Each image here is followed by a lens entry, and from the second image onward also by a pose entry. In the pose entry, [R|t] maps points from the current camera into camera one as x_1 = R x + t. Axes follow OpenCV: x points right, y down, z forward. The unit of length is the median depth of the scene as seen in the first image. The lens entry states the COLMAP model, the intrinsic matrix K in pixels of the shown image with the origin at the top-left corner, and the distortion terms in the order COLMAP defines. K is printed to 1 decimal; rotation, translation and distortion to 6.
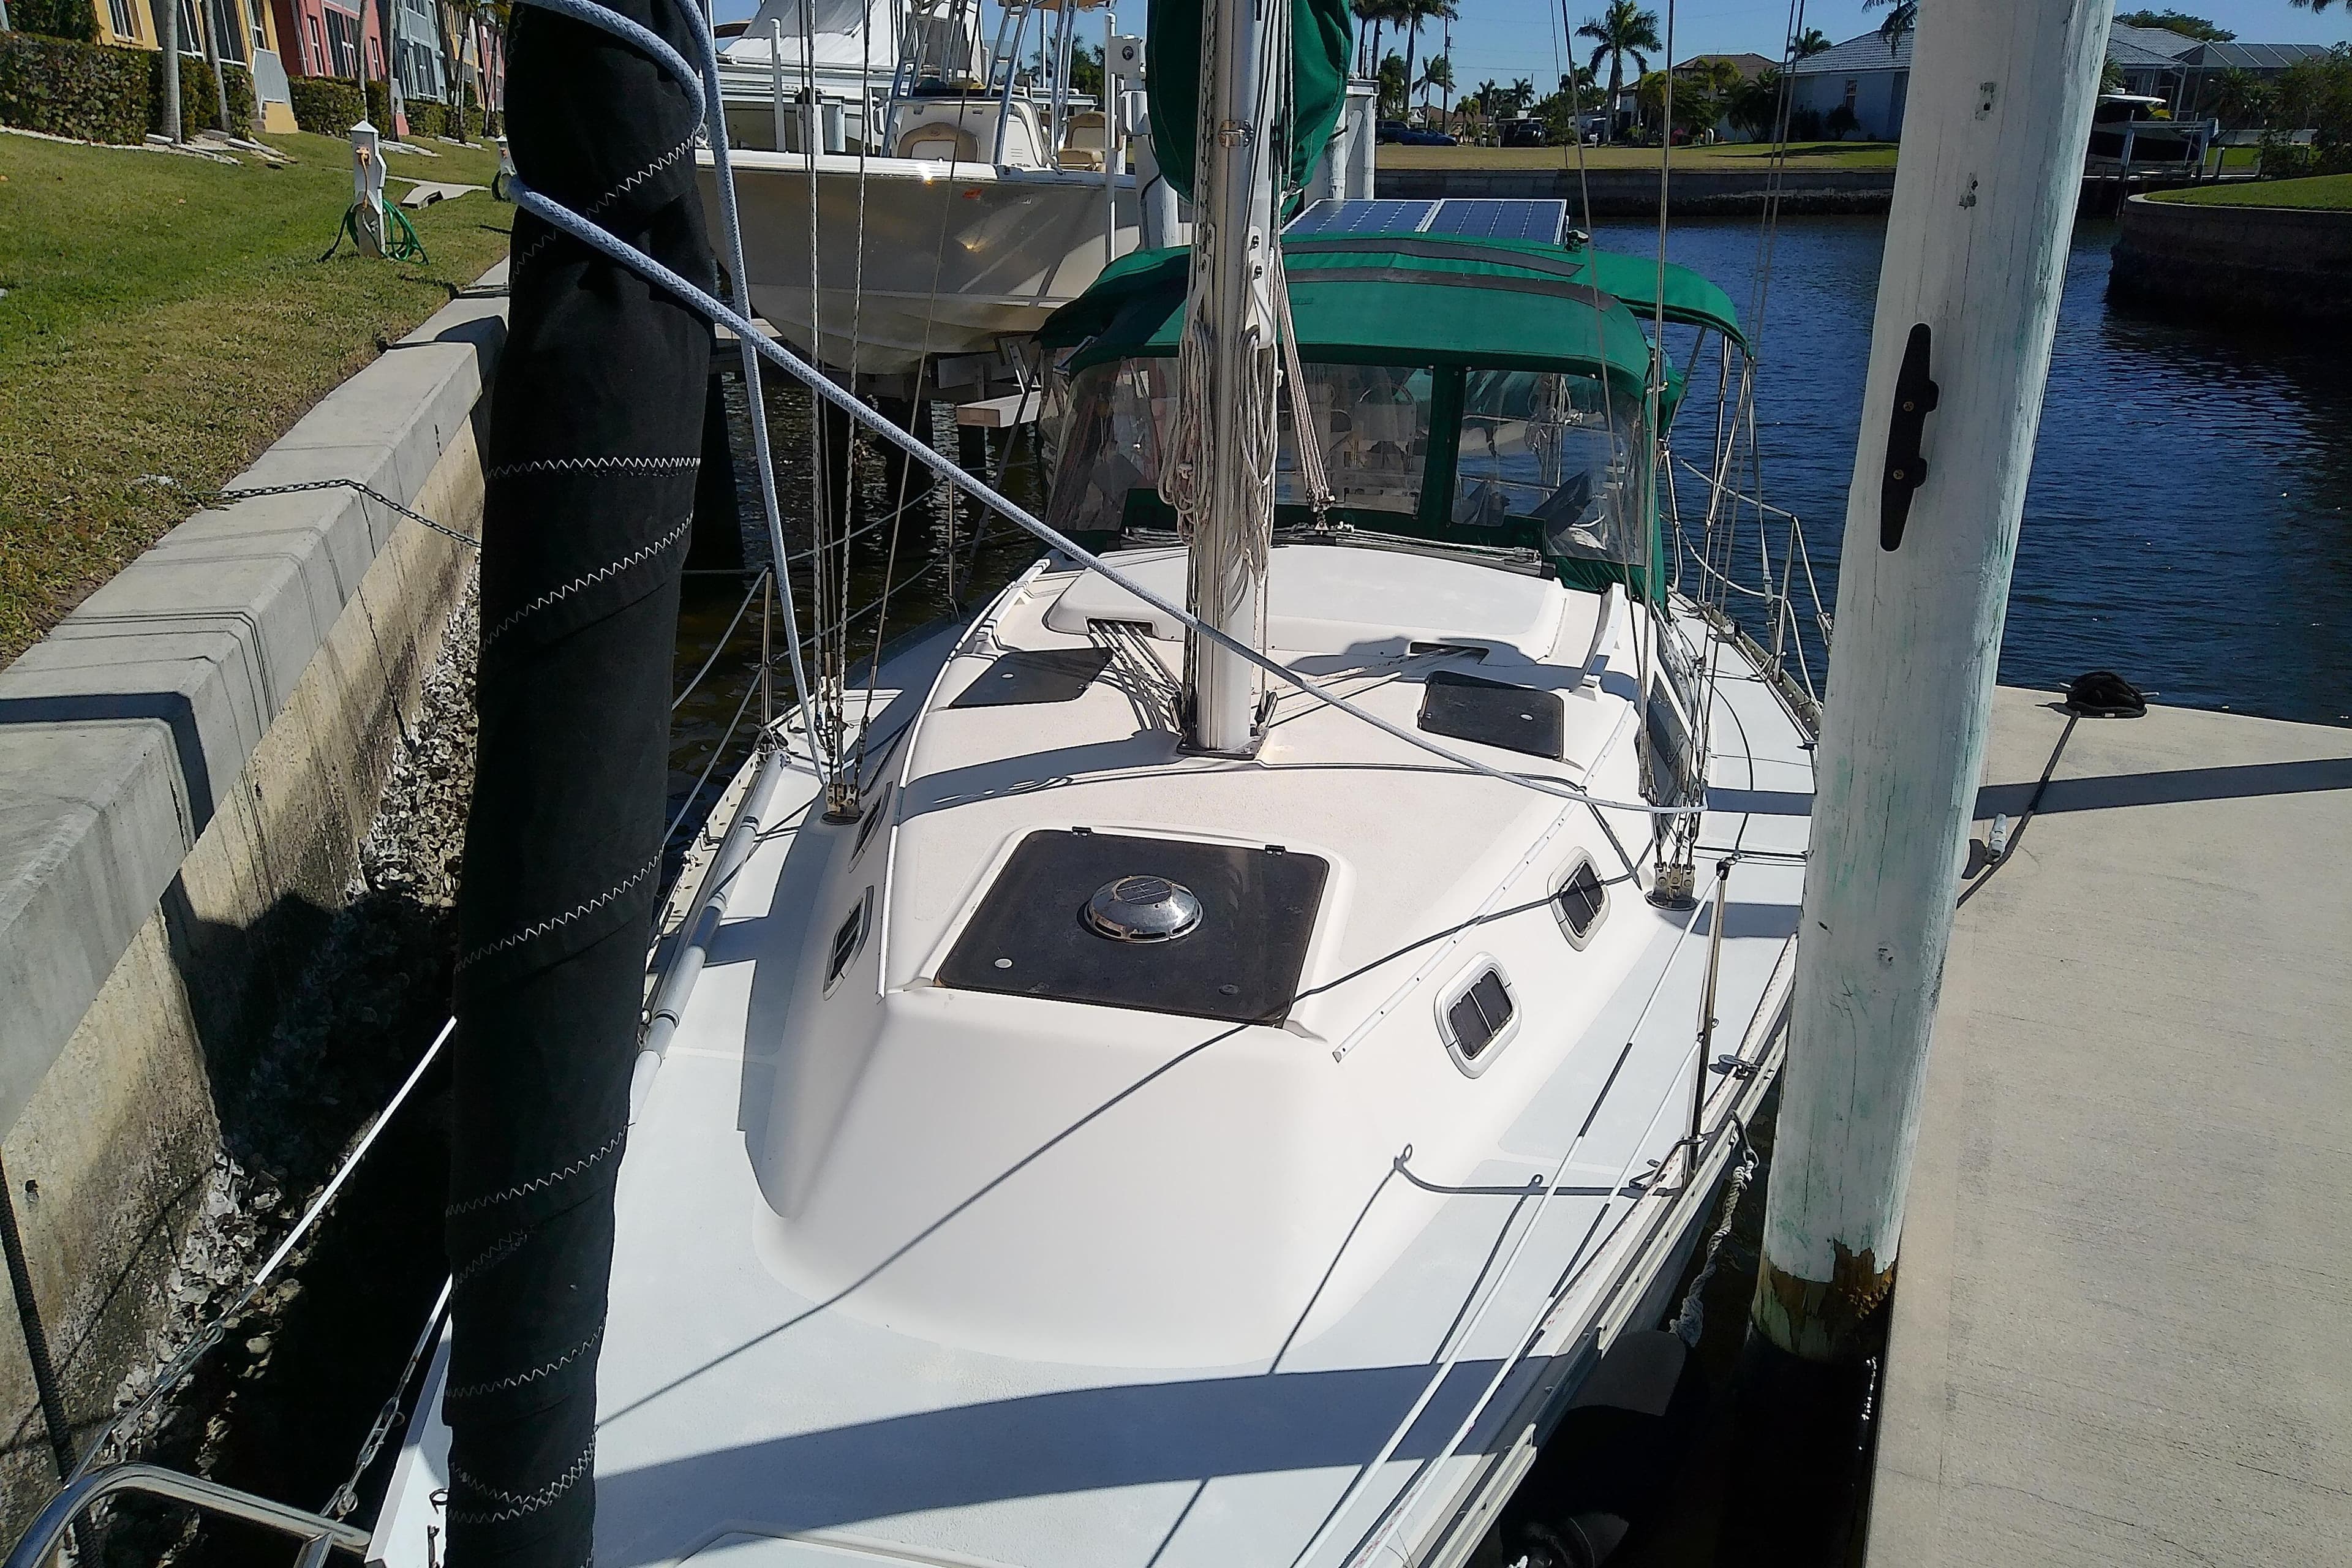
lens RADIAL K [[1709.9, 0, 1178.1], [0, 1709.9, 791.8], [0, 0, 1]] dist [0.080326, -0.105604]
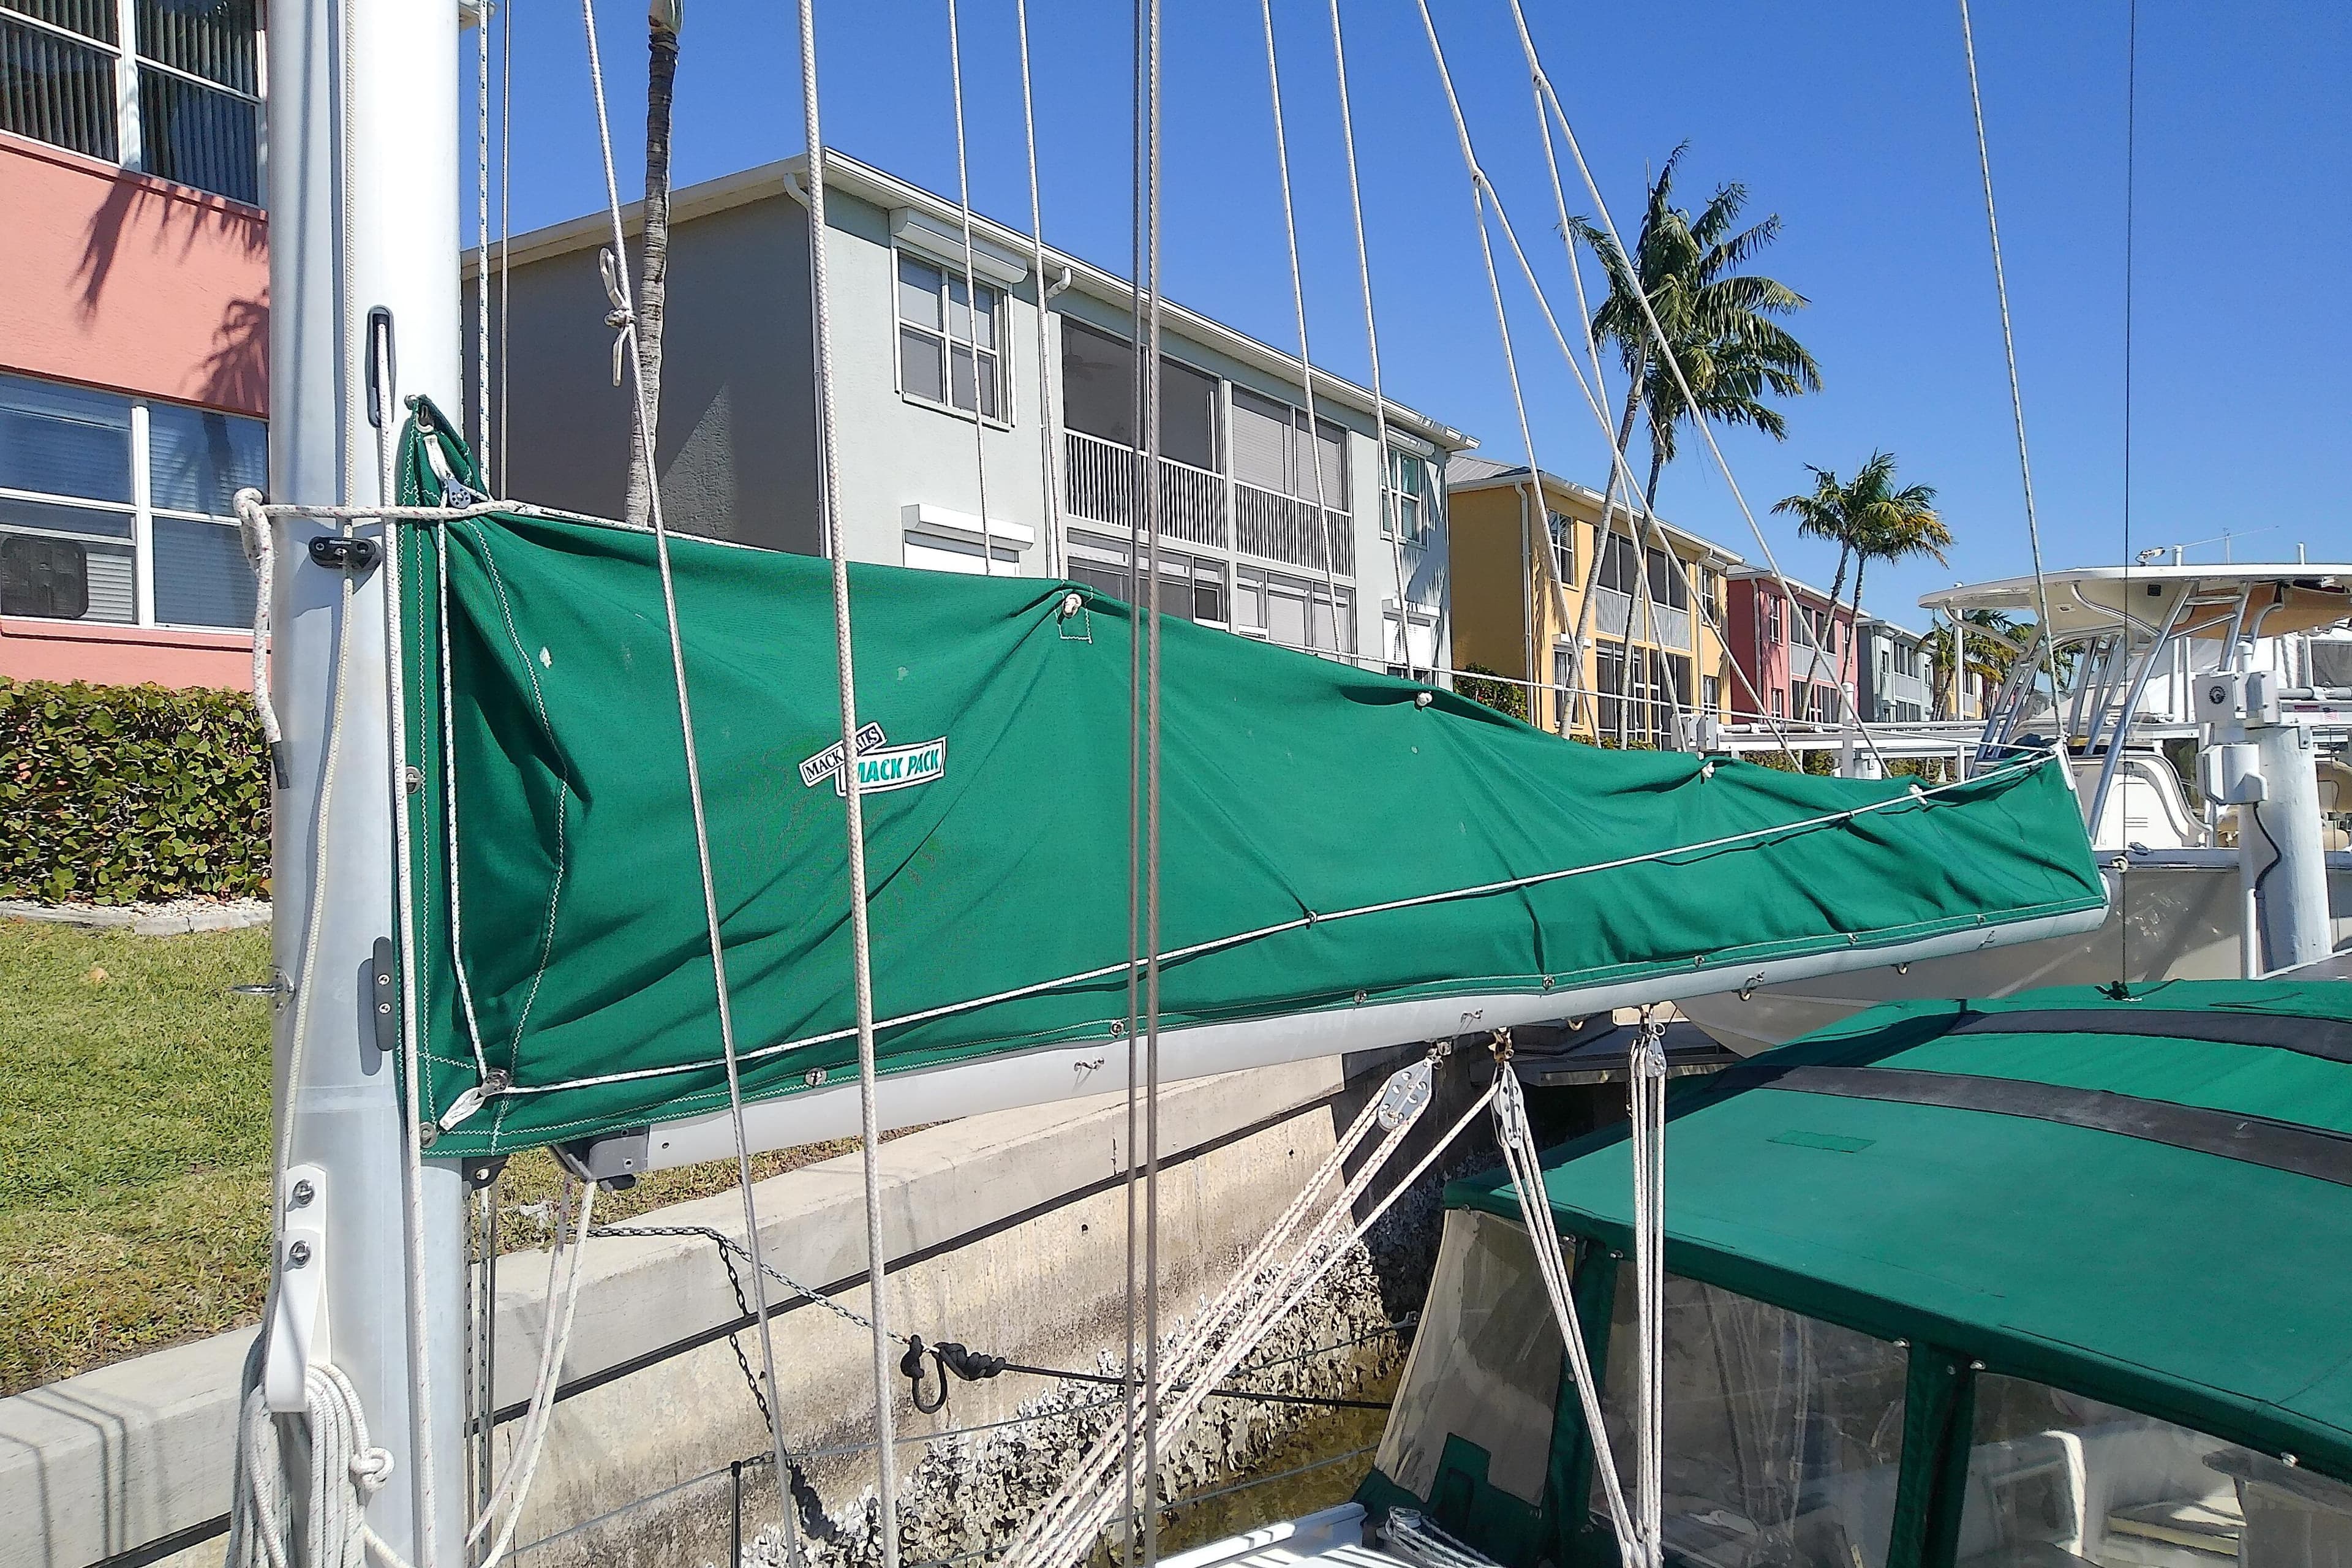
lens RADIAL K [[1709.9, 0, 1178.1], [0, 1709.9, 791.8], [0, 0, 1]] dist [0.080326, -0.105604]
pose [[0.682152, -0.030955, -0.730555, 0.386751], [-0.224508, 0.941978, -0.249547, -0.240638], [0.695892, 0.334244, 0.635622, 0.548740]]
